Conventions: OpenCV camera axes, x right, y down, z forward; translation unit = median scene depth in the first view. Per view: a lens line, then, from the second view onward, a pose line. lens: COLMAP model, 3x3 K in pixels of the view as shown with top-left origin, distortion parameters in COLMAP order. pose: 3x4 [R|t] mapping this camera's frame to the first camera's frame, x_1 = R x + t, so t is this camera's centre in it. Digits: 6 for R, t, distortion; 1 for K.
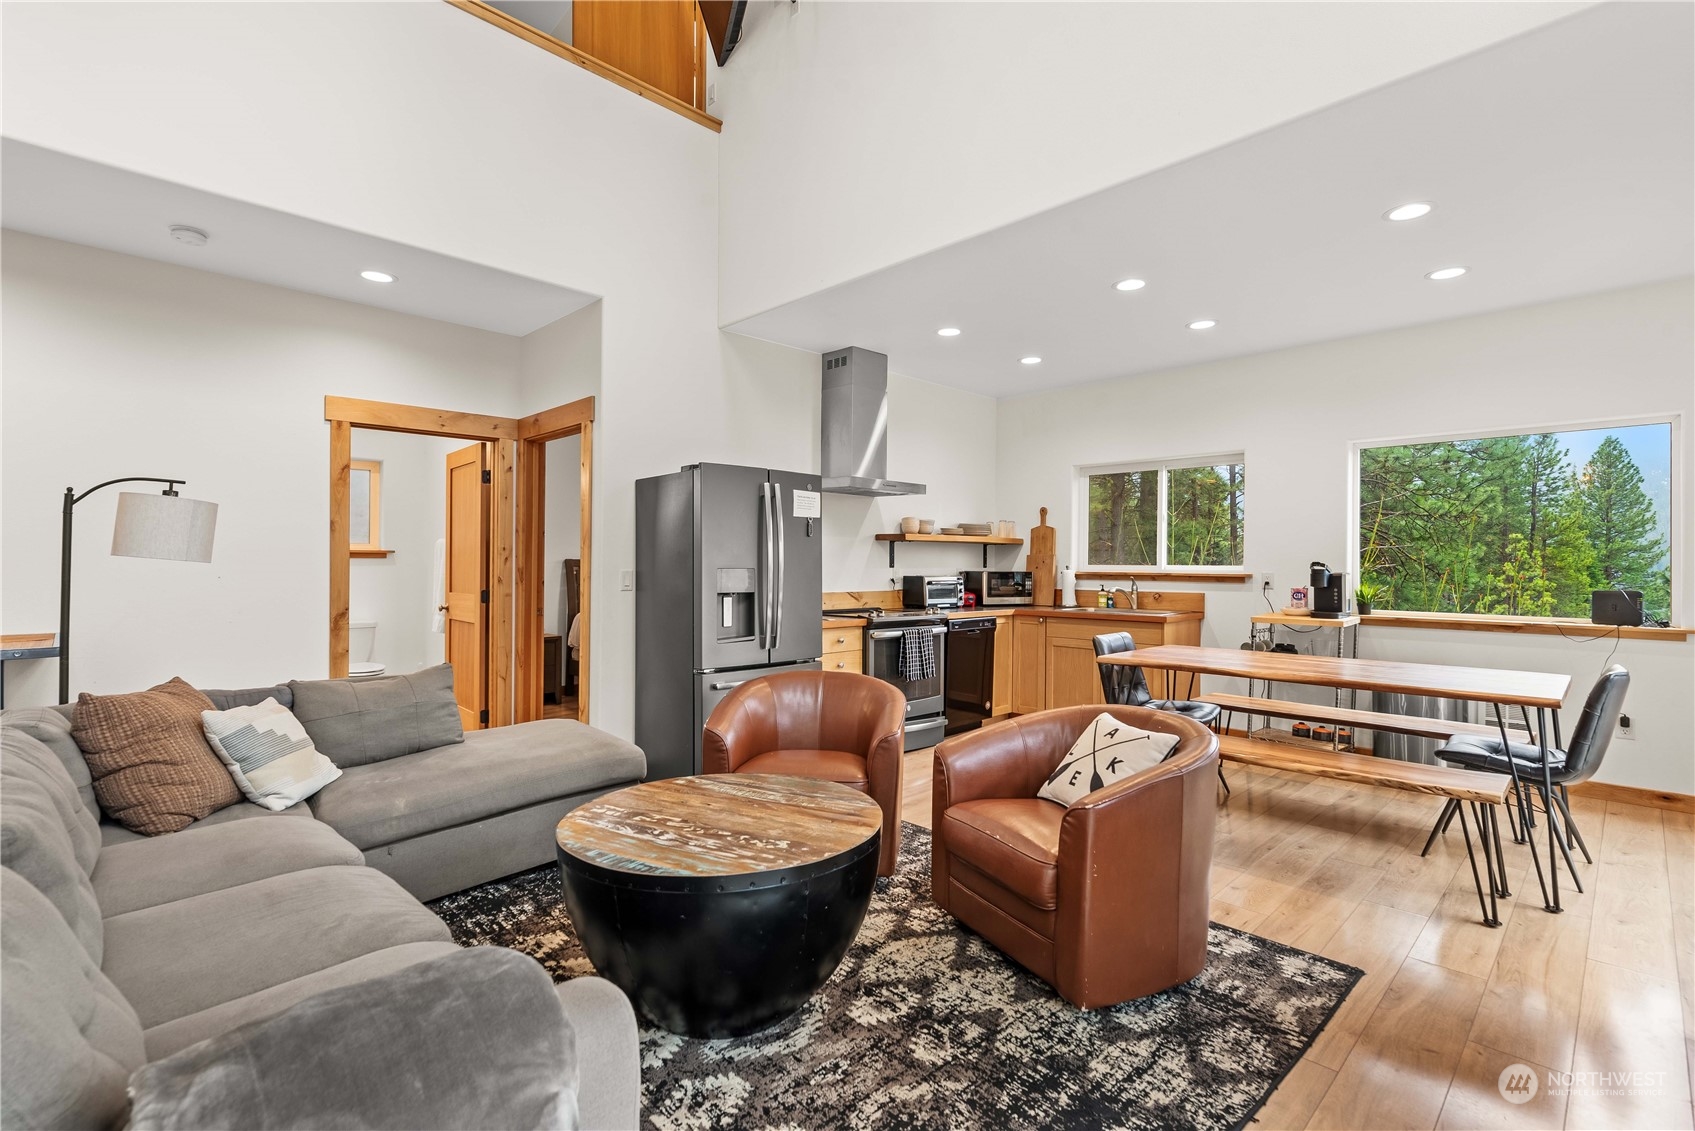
lens RADIAL K [[778.1, 0, 848.5], [0, 778.1, 560.5], [0, 0, 1]] dist [-0.001702, -0.000204]
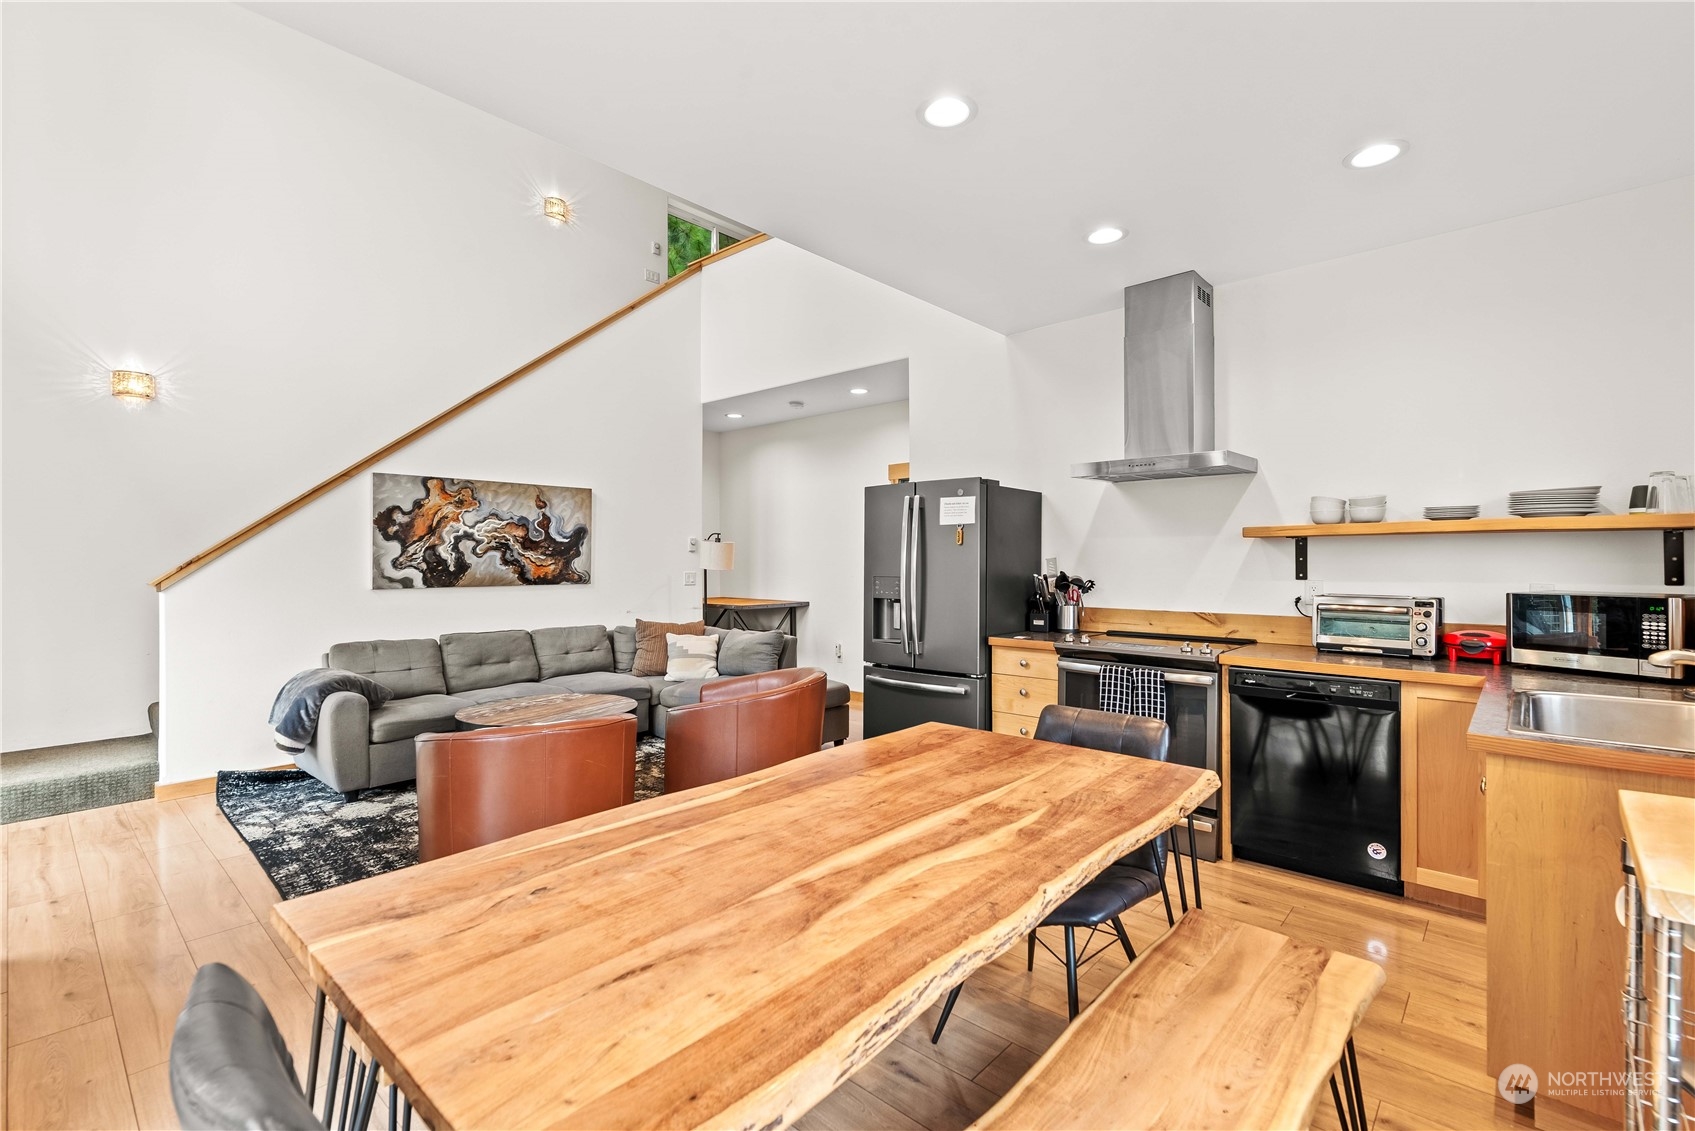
lens RADIAL K [[742.9, 0, 860.3], [0, 742.9, 560.8], [0, 0, 1]] dist [-0.001288, -0.000707]
pose [[0.074045, -0.000314, -0.997255, 1.246682], [0.004035, 0.999992, -0.000015, -0.016495], [0.997247, -0.004022, 0.074046, 1.197176]]
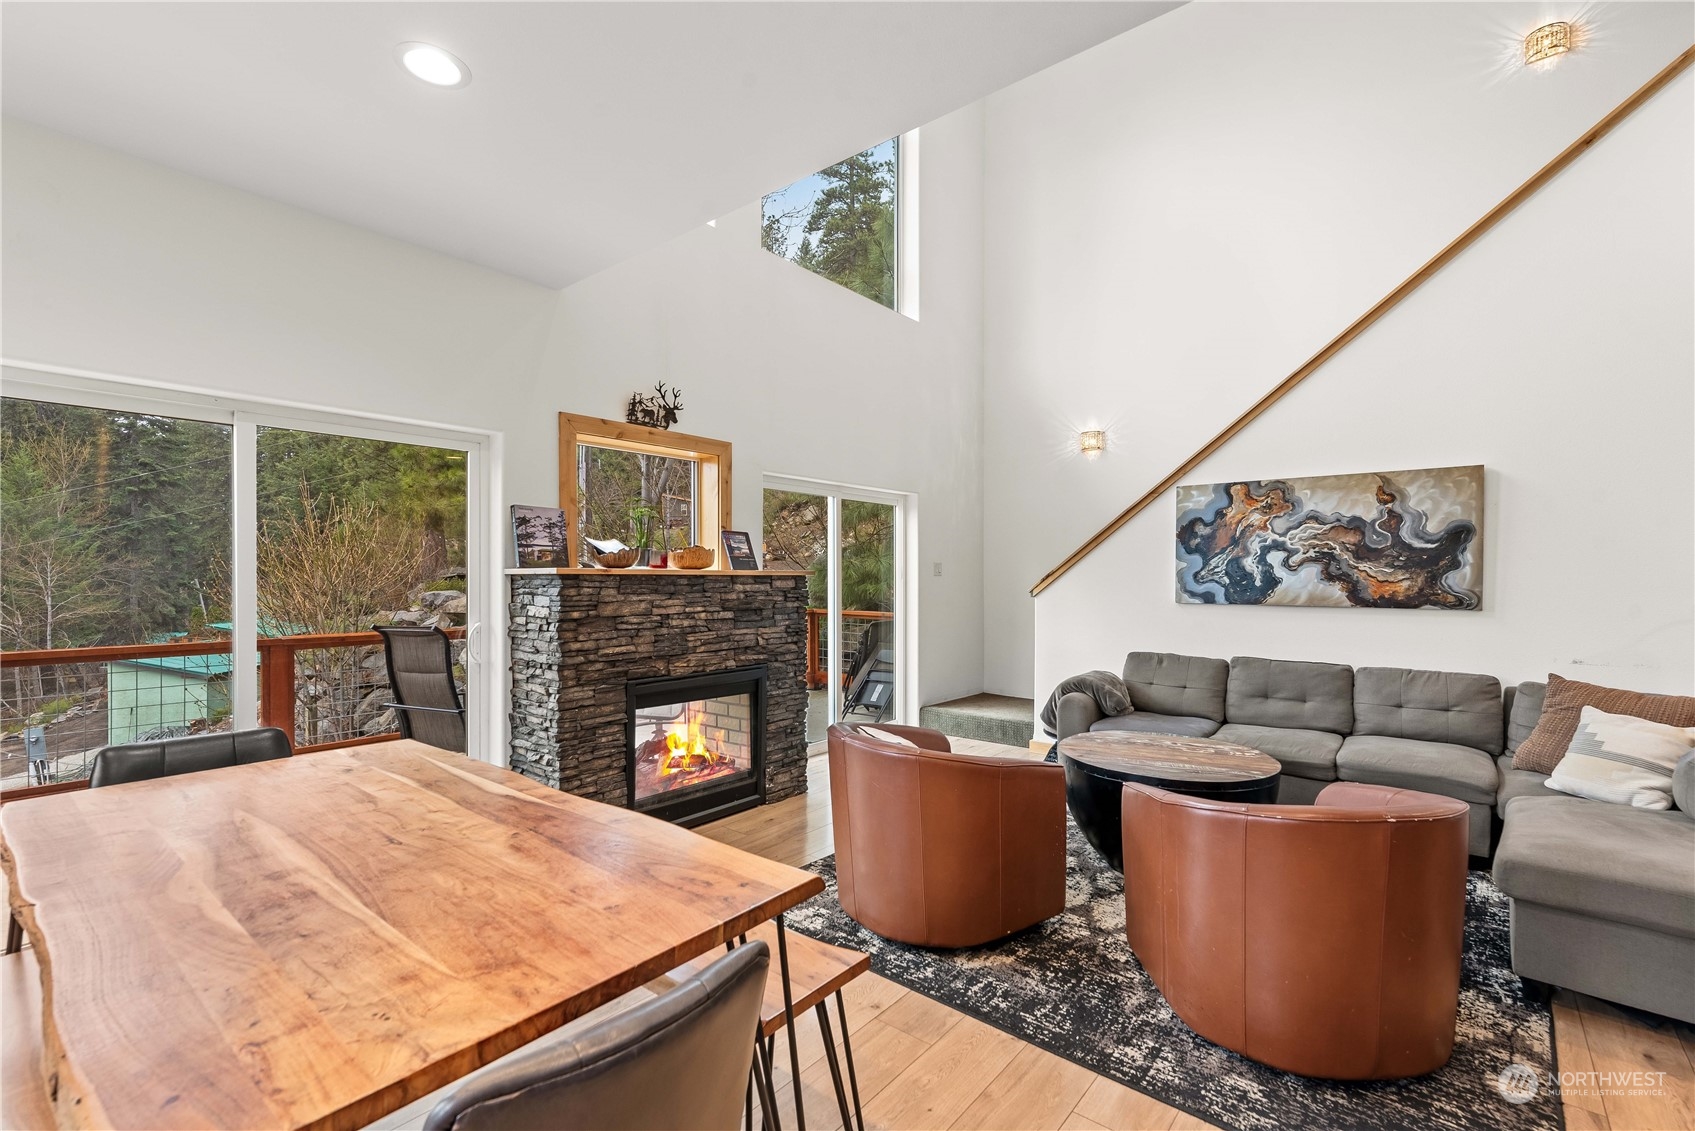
lens RADIAL K [[742.9, 0, 857.8], [0, 742.9, 574.3], [0, 0, 1]] dist [-0.001288, -0.000707]
pose [[-0.993322, -0.001636, -0.115363, 0.455097], [-0.001275, 0.999994, -0.003203, -0.015240], [0.115368, -0.003034, -0.993318, 1.776860]]
